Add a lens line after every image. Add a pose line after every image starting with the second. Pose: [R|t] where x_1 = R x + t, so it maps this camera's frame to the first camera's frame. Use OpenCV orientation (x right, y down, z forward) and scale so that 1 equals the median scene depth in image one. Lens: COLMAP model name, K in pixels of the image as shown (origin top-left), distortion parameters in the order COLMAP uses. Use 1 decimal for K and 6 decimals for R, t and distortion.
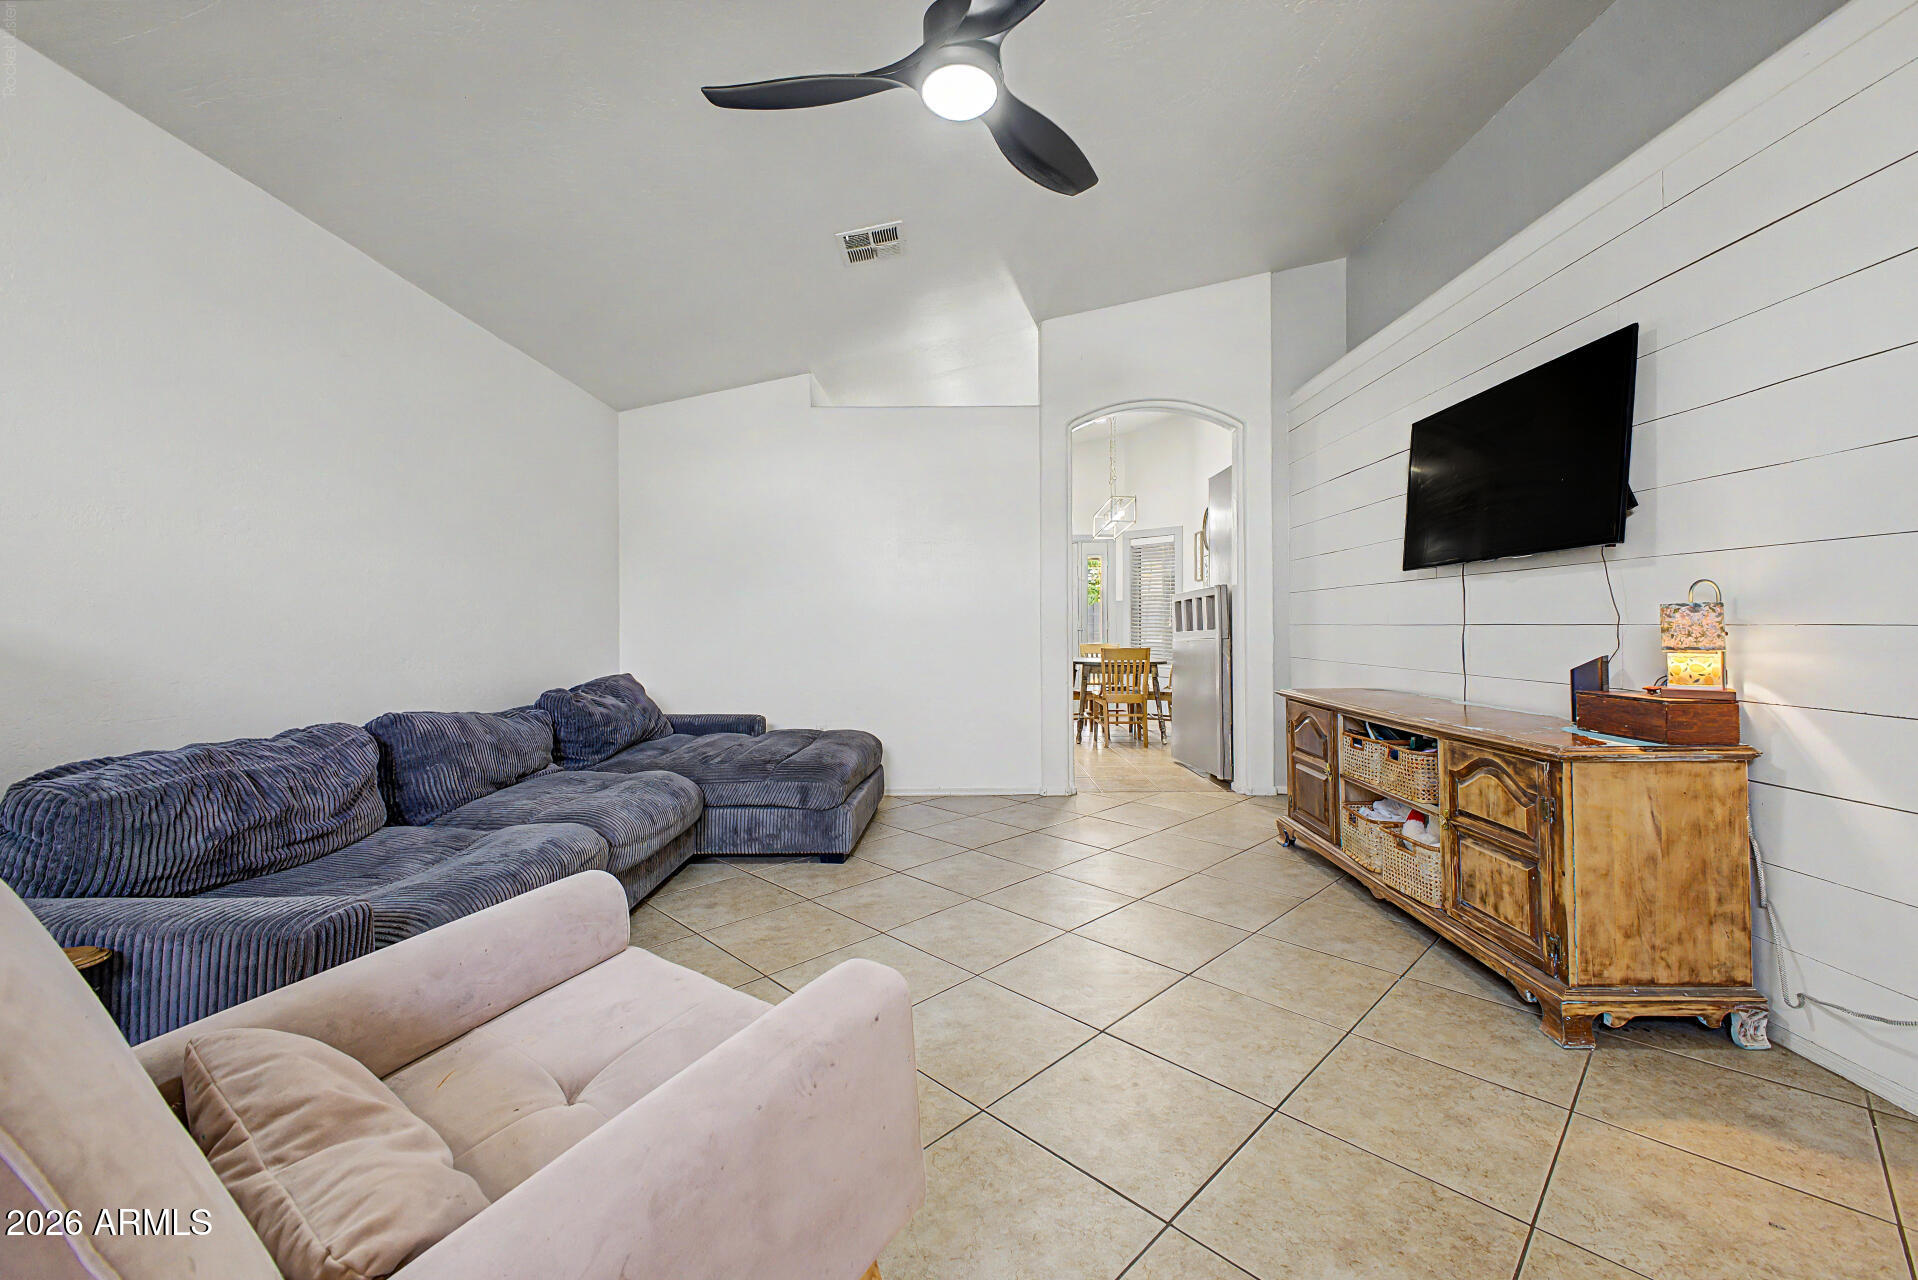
lens RADIAL K [[754.9, 0, 972.9], [0, 754.9, 619.5], [0, 0, 1]] dist [0.015565, -0.003055]
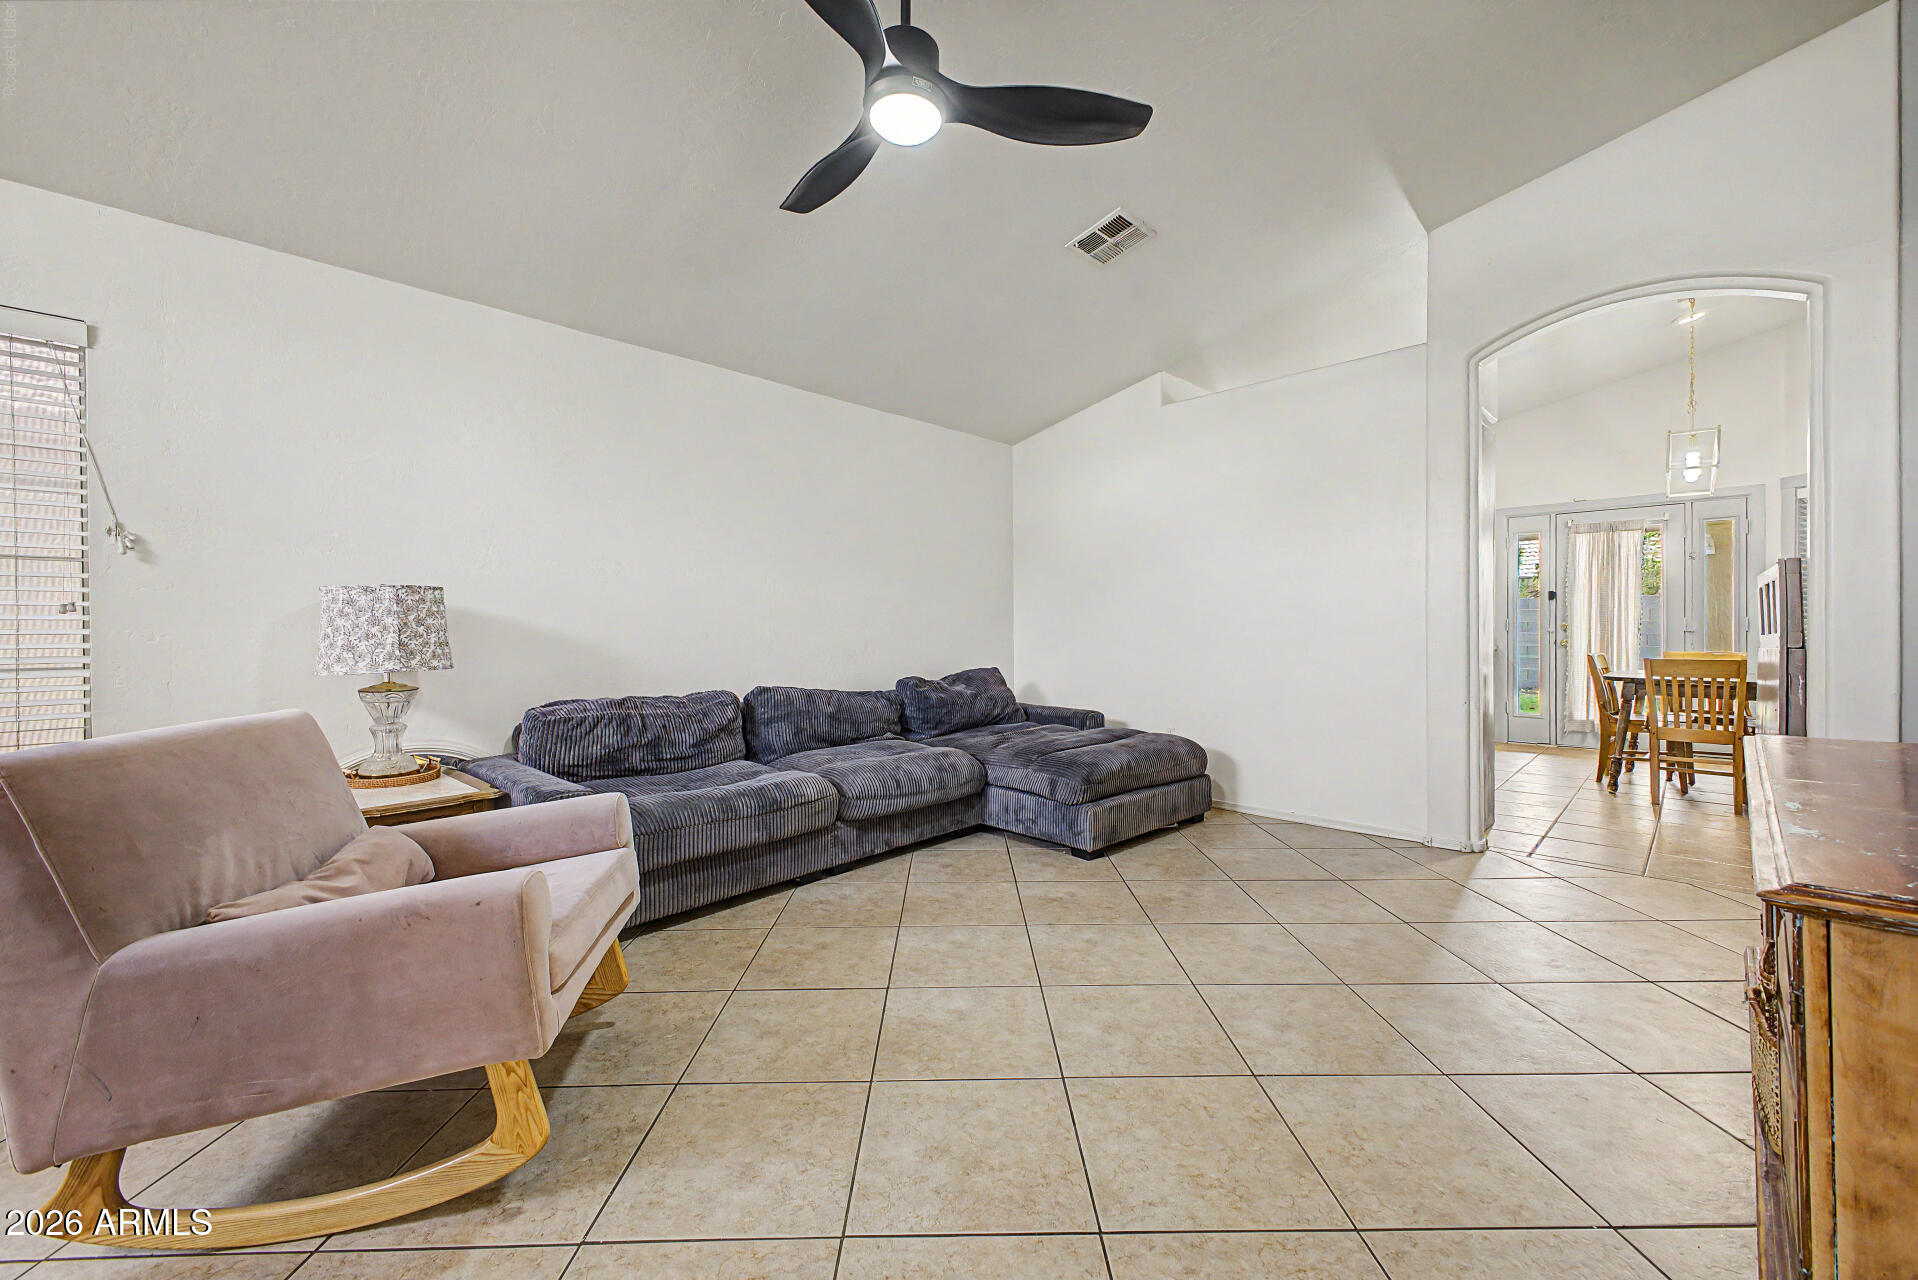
lens RADIAL K [[754.9, 0, 964.2], [0, 754.9, 631.4], [0, 0, 1]] dist [0.015565, -0.003055]
pose [[0.715890, 0.005275, -0.698193, 0.422496], [0.009522, 0.999805, 0.017318, -0.005881], [0.698148, -0.019046, 0.715700, 0.157306]]
